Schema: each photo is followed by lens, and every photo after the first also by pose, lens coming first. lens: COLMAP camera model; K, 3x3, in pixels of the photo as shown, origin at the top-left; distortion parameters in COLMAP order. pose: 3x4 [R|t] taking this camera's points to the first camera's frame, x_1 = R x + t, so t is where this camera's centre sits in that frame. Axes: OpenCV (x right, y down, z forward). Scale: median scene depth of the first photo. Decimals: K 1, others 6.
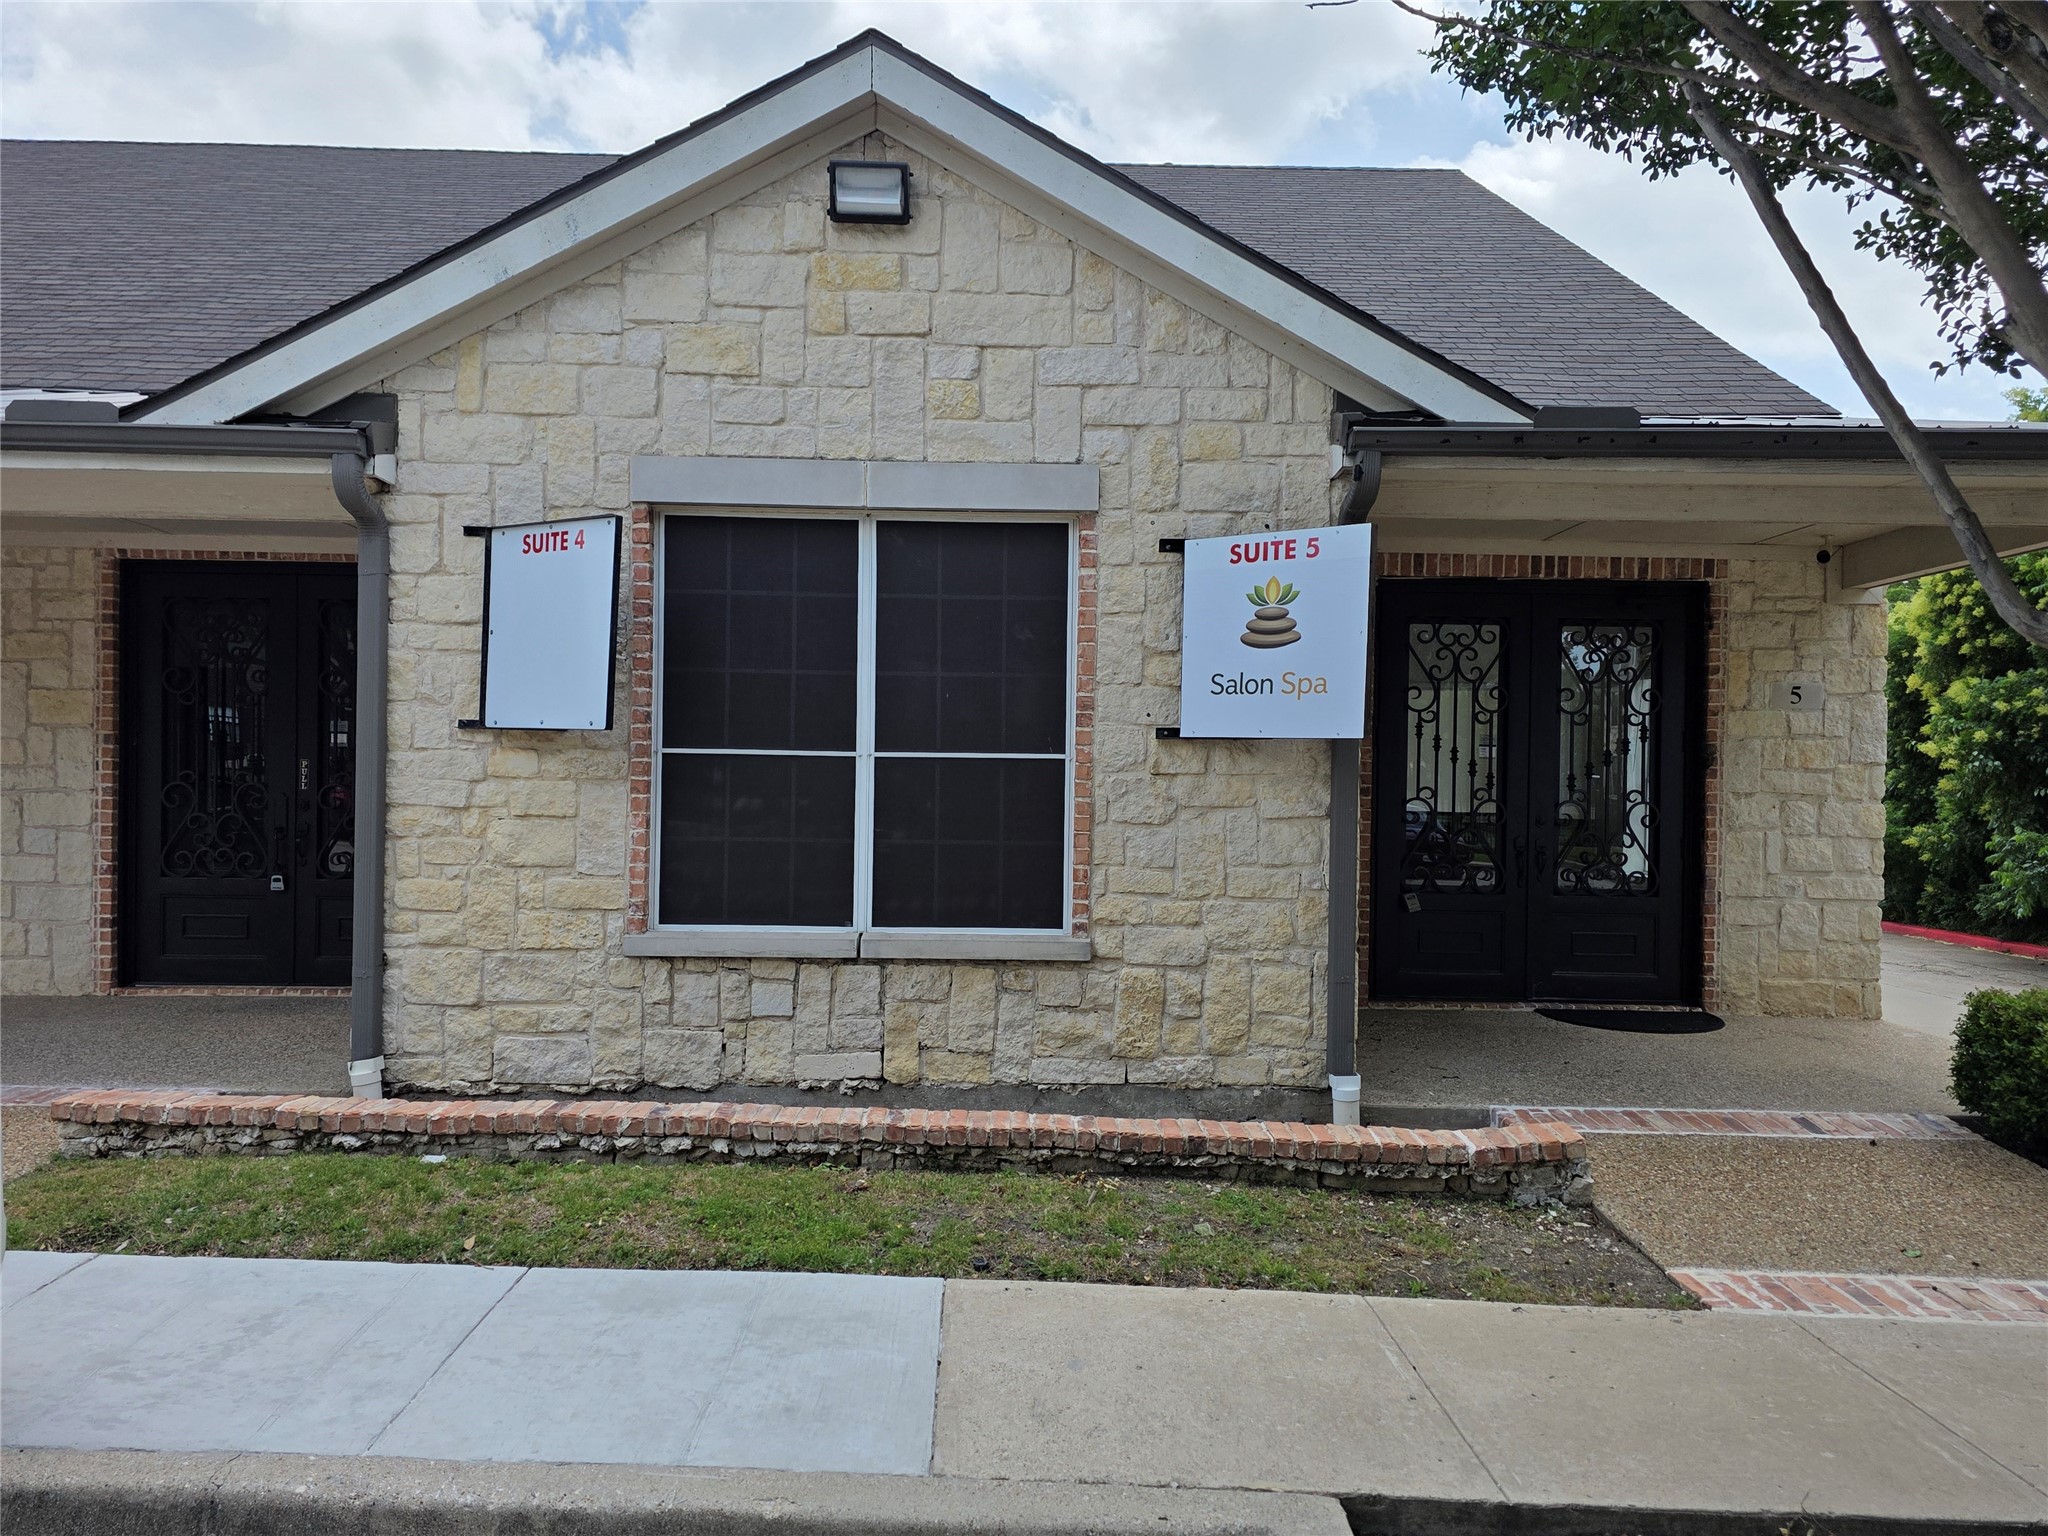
lens RADIAL K [[1469.7, 0, 1029.9], [0, 1469.7, 767.6], [0, 0, 1]] dist [0.023322, -0.003064]
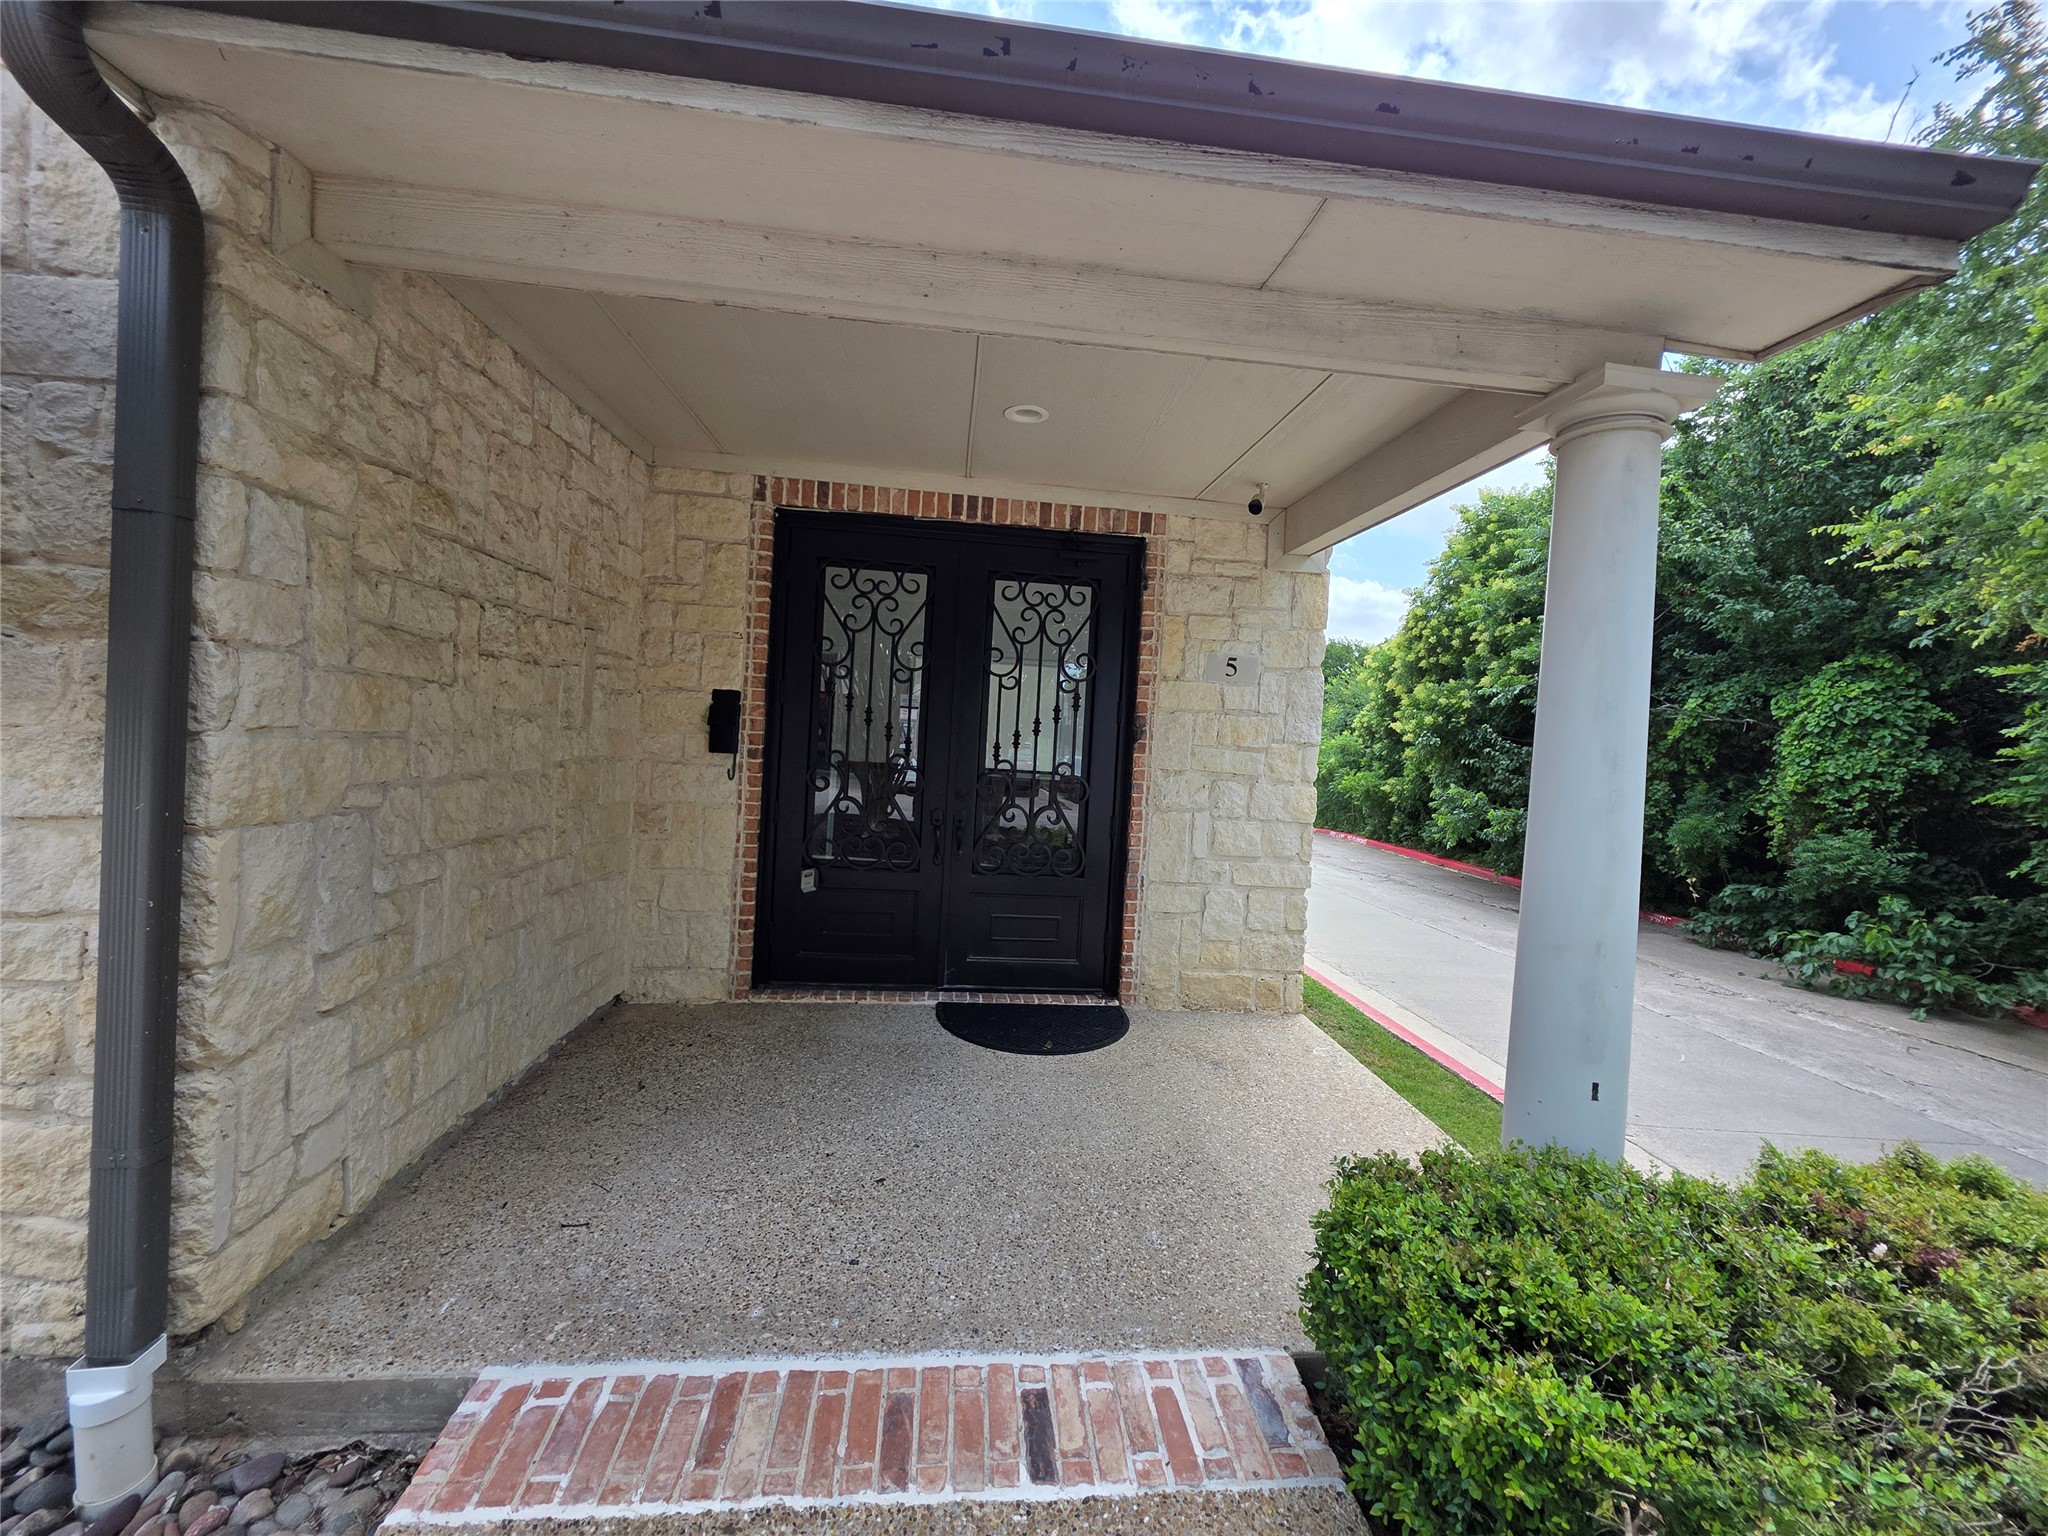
lens RADIAL K [[826.0, 0, 1019.2], [0, 826.0, 735.3], [0, 0, 1]] dist [-0.001815, 0.001052]
pose [[0.993786, 0.041830, 0.103151, 0.334198], [-0.043760, 0.998905, 0.016520, -0.009019], [-0.102347, -0.020931, 0.994529, 0.497972]]
